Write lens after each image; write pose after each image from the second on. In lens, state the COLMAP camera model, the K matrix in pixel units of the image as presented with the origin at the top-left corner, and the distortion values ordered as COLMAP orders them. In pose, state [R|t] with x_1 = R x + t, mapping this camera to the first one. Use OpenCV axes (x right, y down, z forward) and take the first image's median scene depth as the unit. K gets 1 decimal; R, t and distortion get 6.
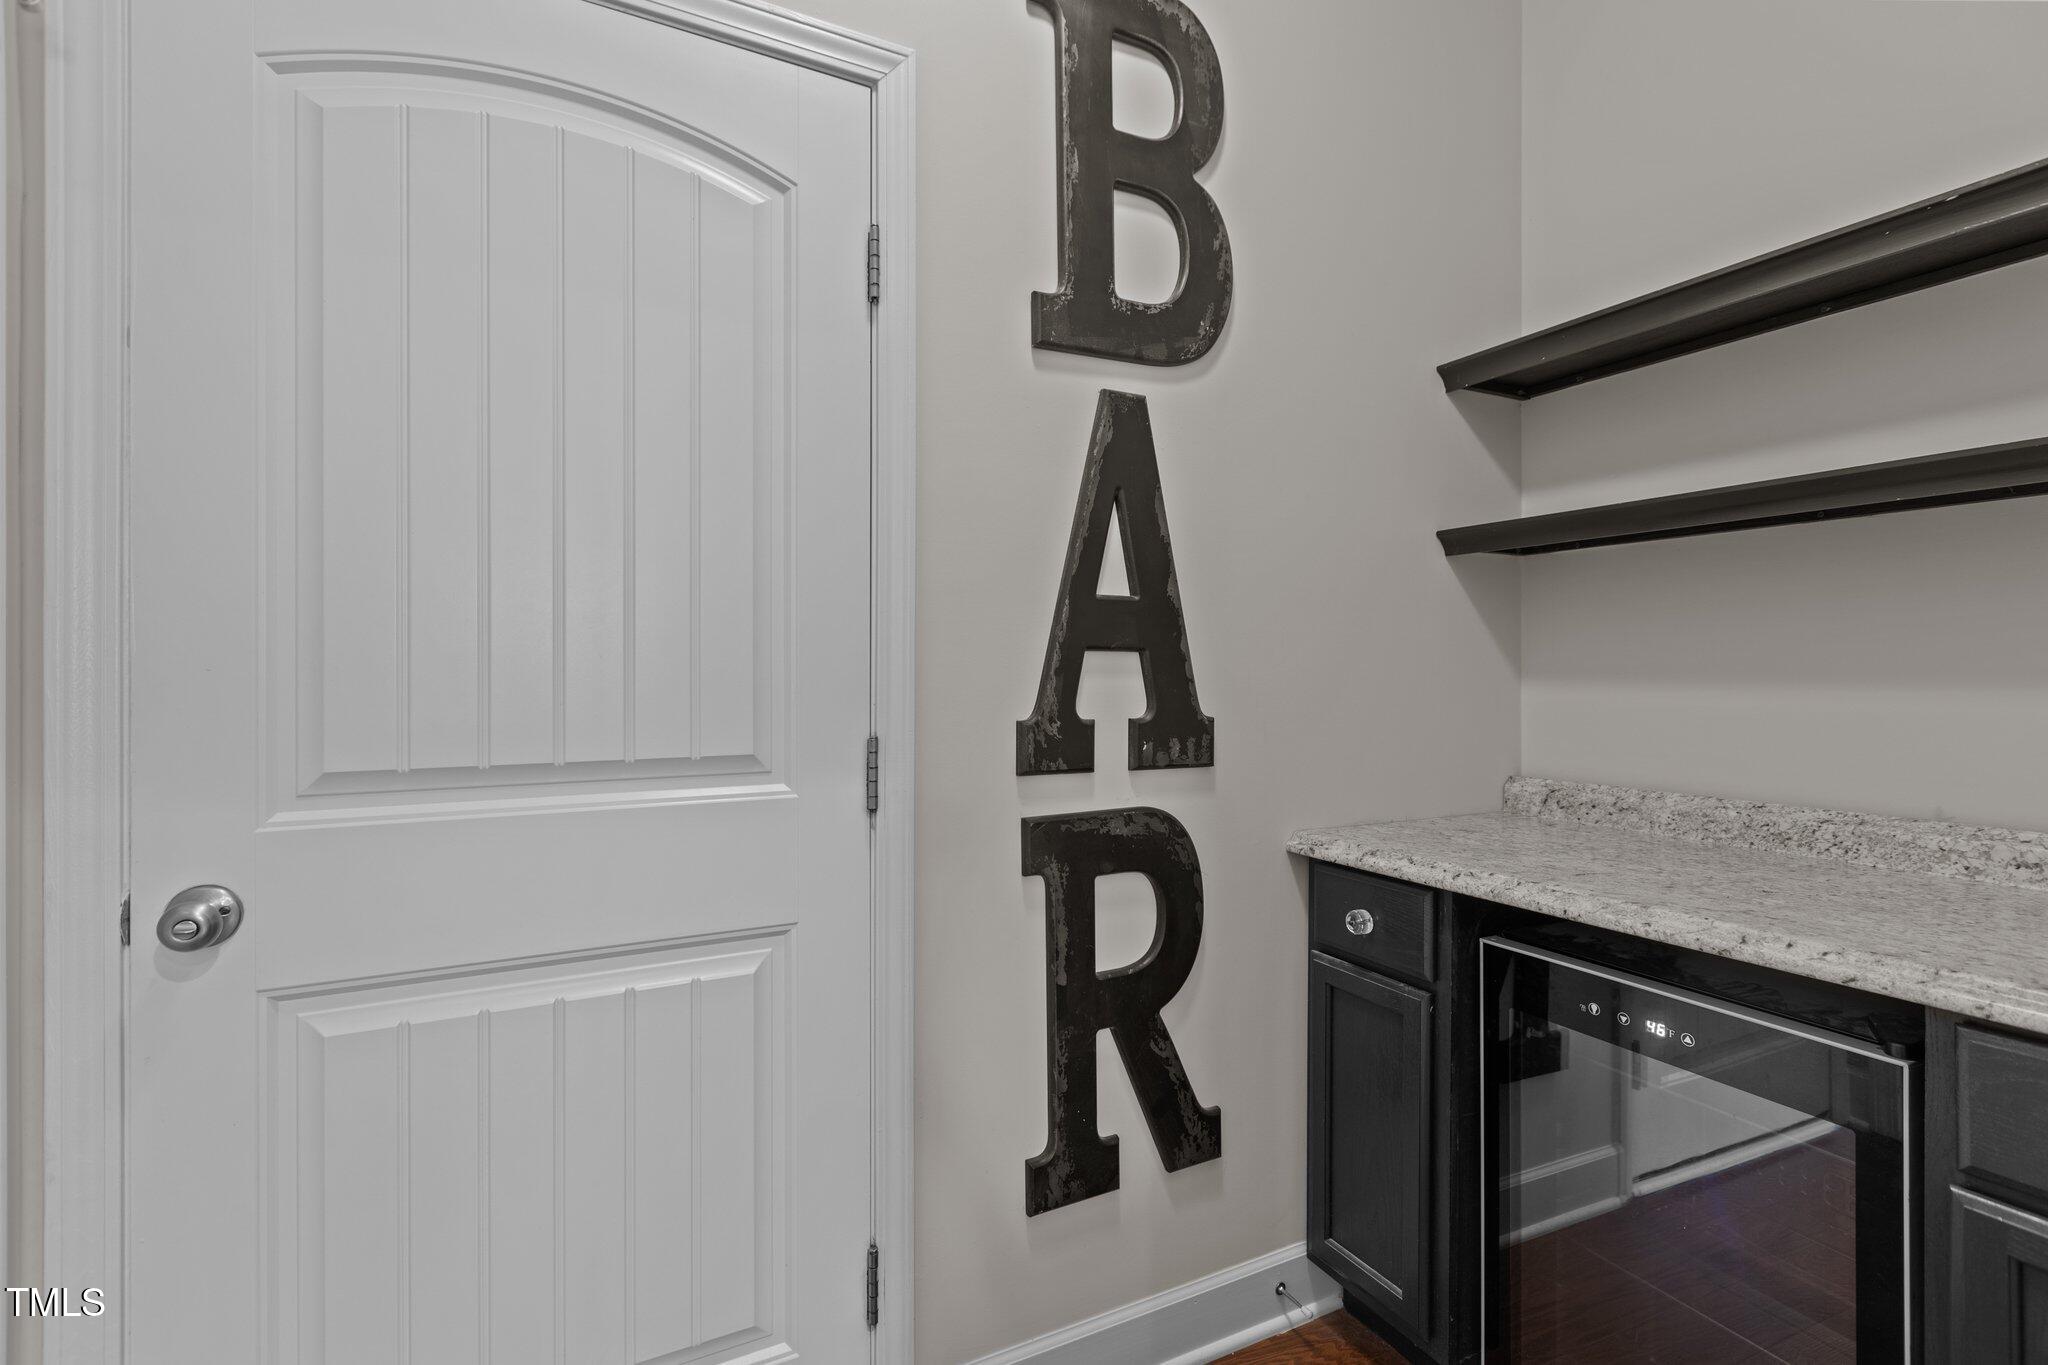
lens RADIAL K [[934.8, 0, 1024.0], [0, 934.8, 682.5], [0, 0, 1]] dist [-0.000274, -0.000244]
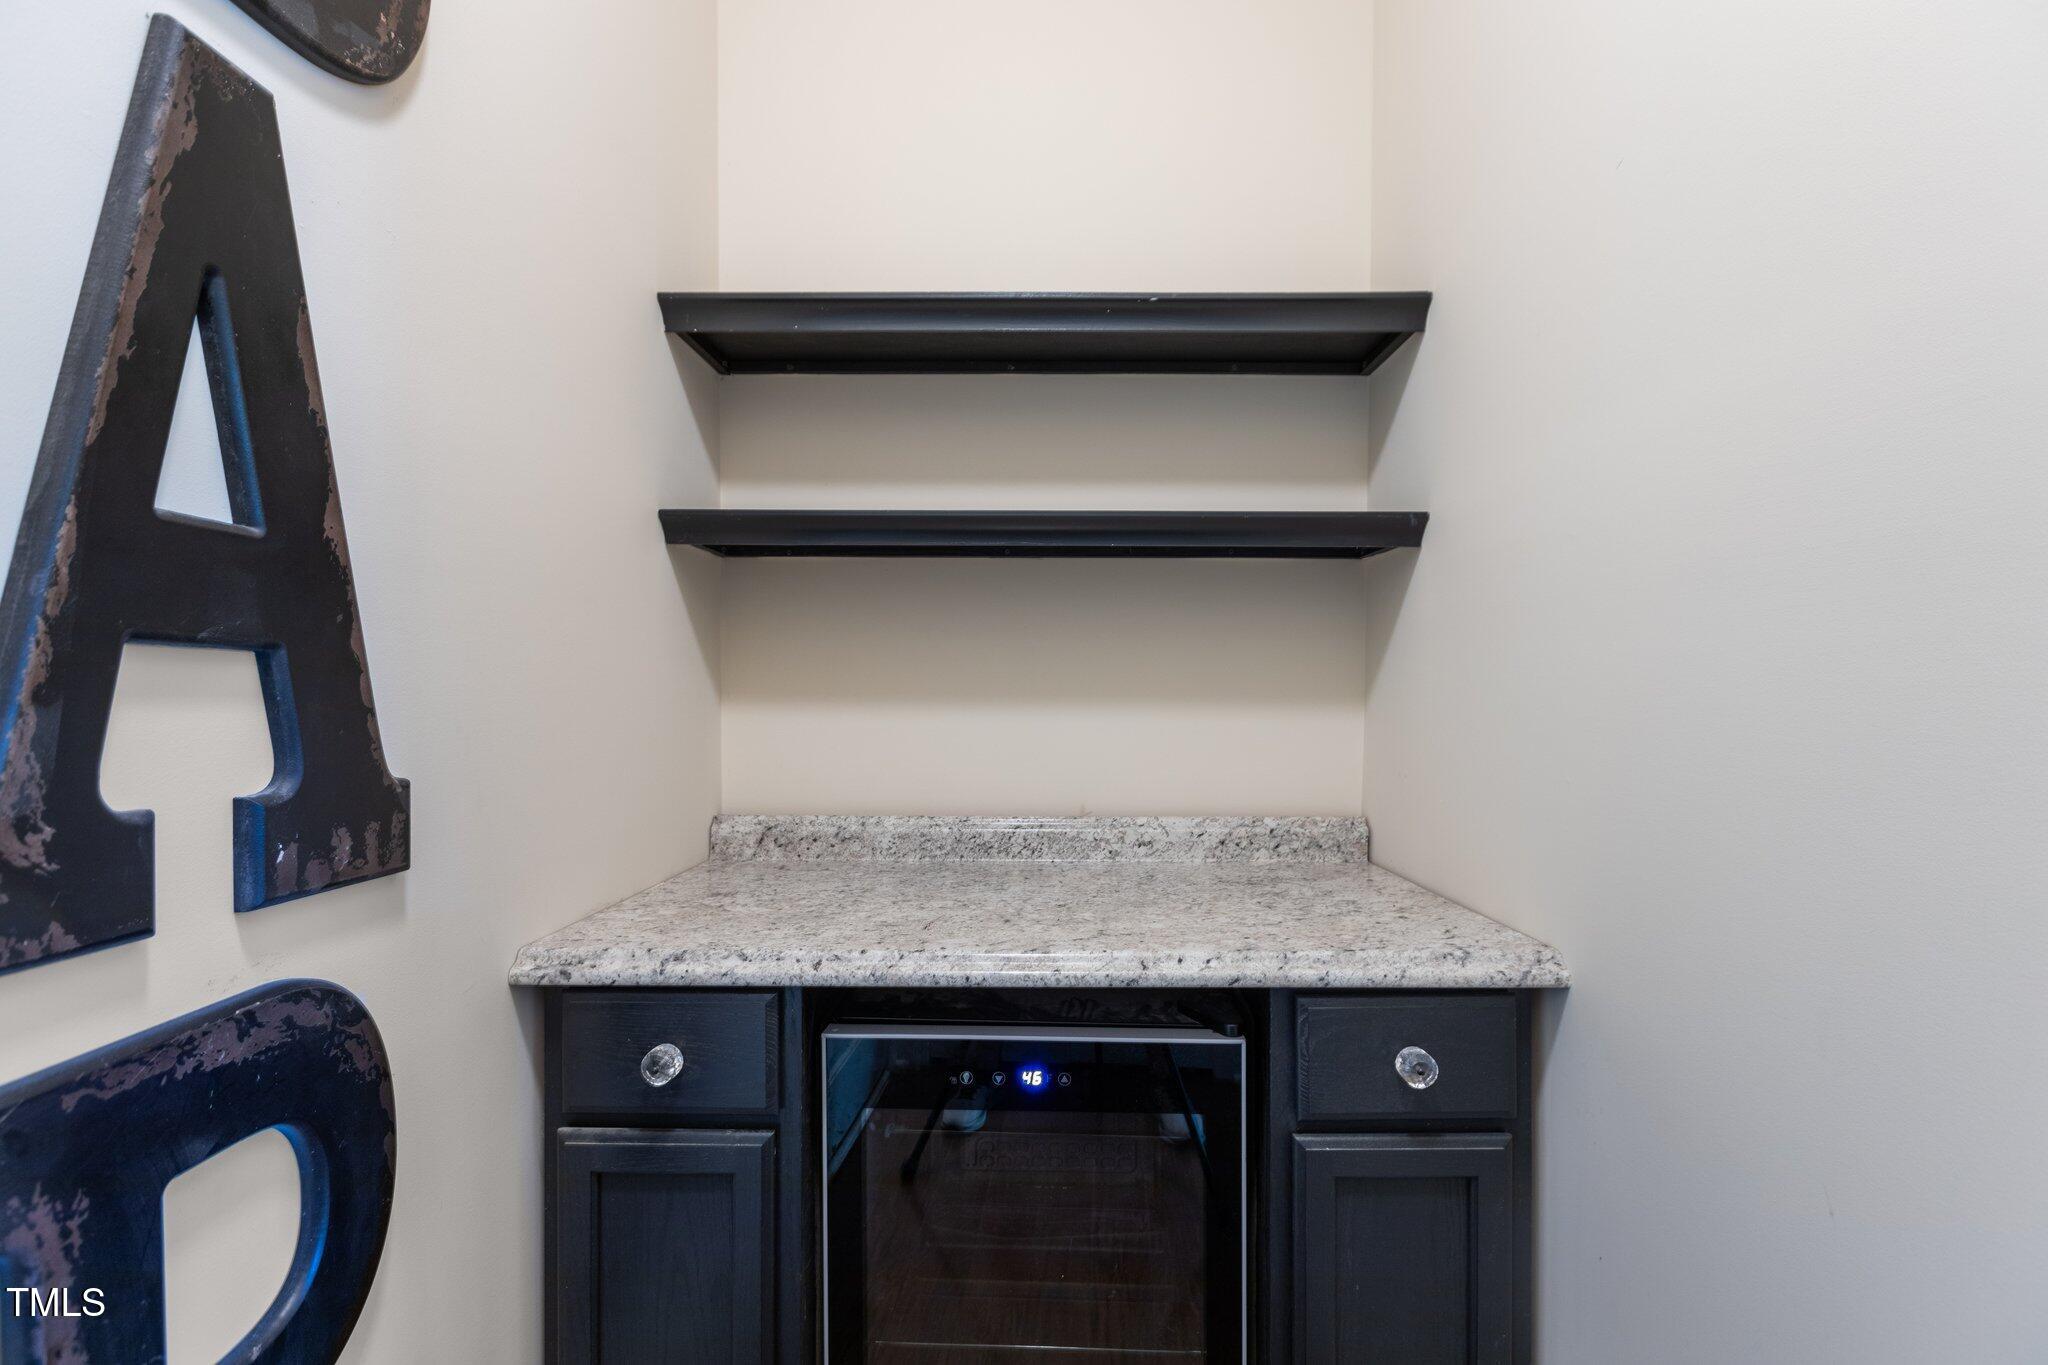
lens RADIAL K [[917.9, 0, 1025.8], [0, 917.9, 710.5], [0, 0, 1]] dist [0.002240, -0.000236]
pose [[0.463287, -0.017118, 0.886043, -0.103097], [0.007296, 0.999853, 0.015502, -0.007860], [-0.886178, -0.000718, 0.463344, 0.458609]]
